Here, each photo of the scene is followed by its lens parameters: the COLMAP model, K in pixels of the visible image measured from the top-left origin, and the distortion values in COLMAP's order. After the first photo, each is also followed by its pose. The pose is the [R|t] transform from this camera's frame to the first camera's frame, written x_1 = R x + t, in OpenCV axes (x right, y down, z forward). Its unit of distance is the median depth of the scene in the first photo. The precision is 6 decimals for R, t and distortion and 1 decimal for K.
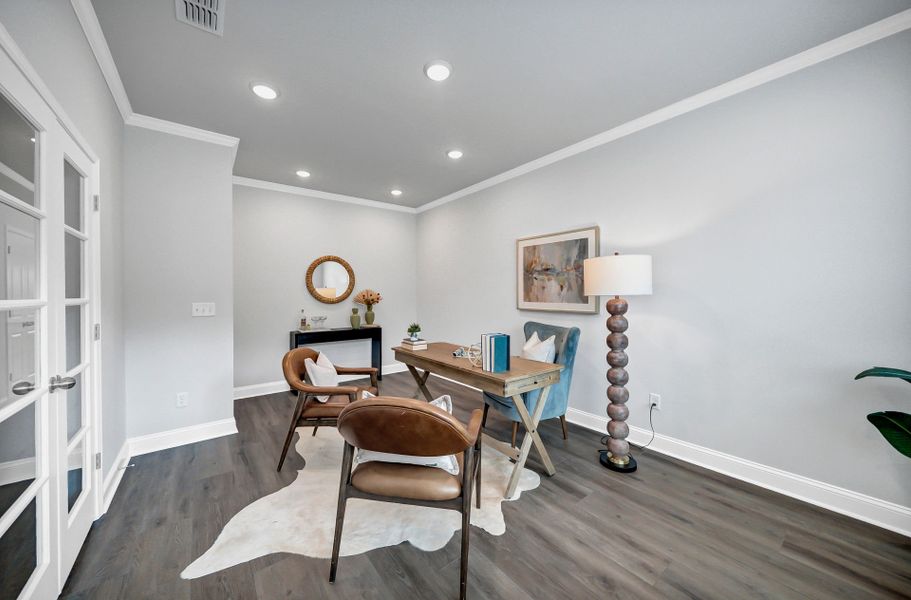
lens RADIAL K [[320.7, 0, 428.5], [0, 320.7, 292.0], [0, 0, 1]] dist [-0.008019, -0.000505]
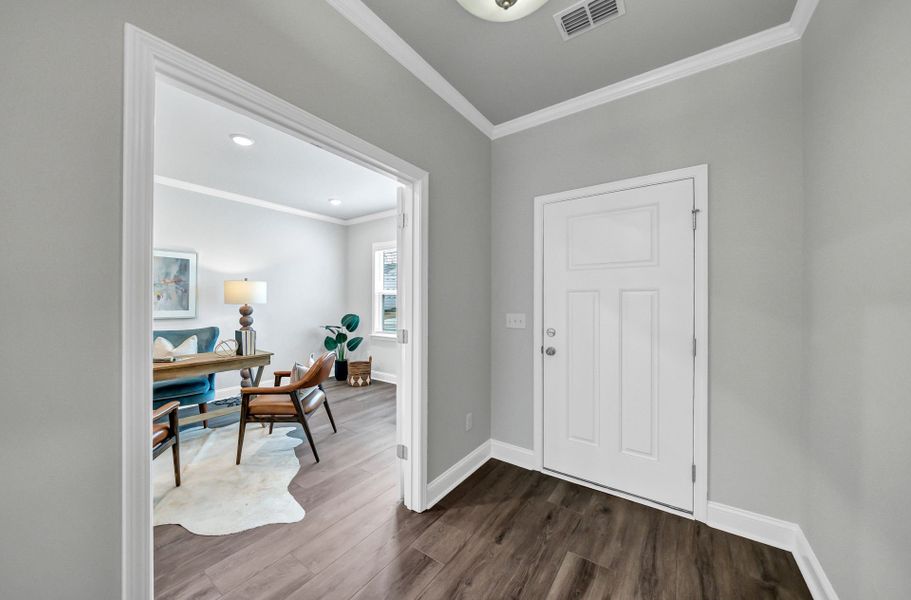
lens RADIAL K [[320.7, 0, 427.9], [0, 320.7, 297.6], [0, 0, 1]] dist [-0.008019, -0.000505]
pose [[-0.238776, 0.016161, 0.970940, -0.848402], [-0.007667, 0.999799, -0.018526, 0.001187], [-0.971044, -0.011868, -0.238605, 0.317714]]
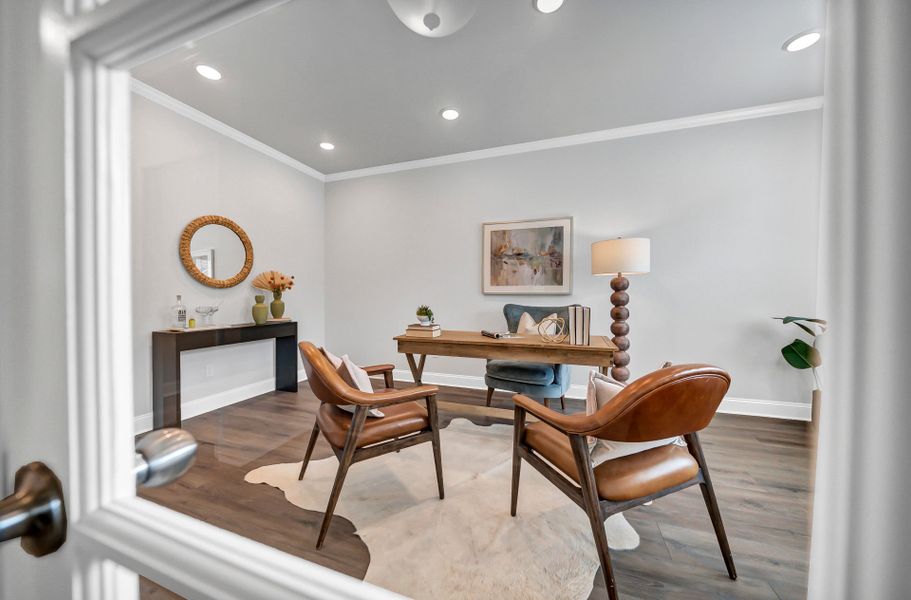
lens RADIAL K [[320.7, 0, 453.4], [0, 320.7, 298.3], [0, 0, 1]] dist [-0.008019, -0.000505]
pose [[0.832114, 0.001265, 0.554603, -0.373790], [-0.010993, 0.999839, 0.014213, 0.059221], [-0.554496, -0.017924, 0.831993, 0.243822]]
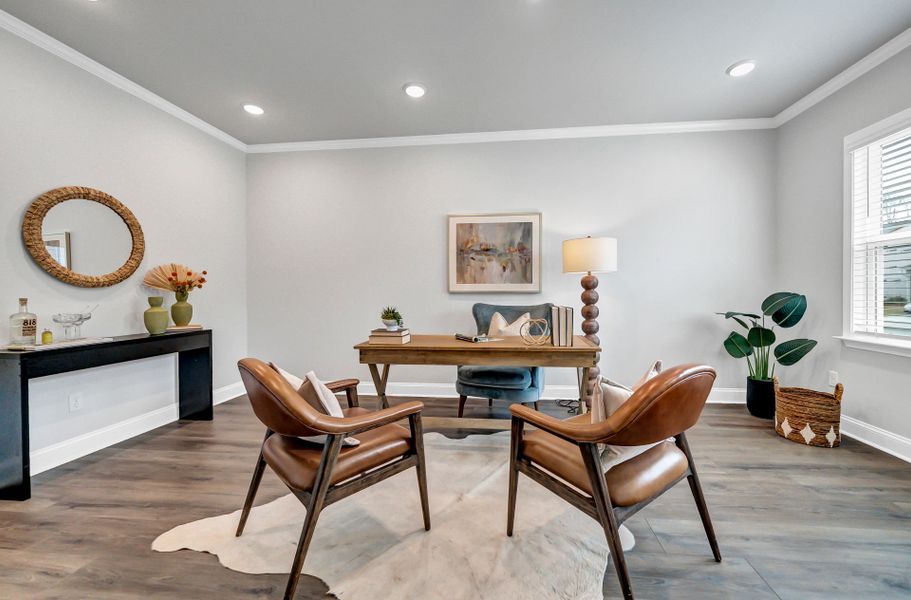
lens RADIAL K [[348.2, 0, 485.2], [0, 348.2, 293.0], [0, 0, 1]] dist [-0.007962, 0.000487]
pose [[0.670287, -0.001240, 0.742101, -0.407841], [-0.006146, 0.999955, 0.007223, 0.052234], [-0.742077, -0.009402, 0.670249, 0.287310]]
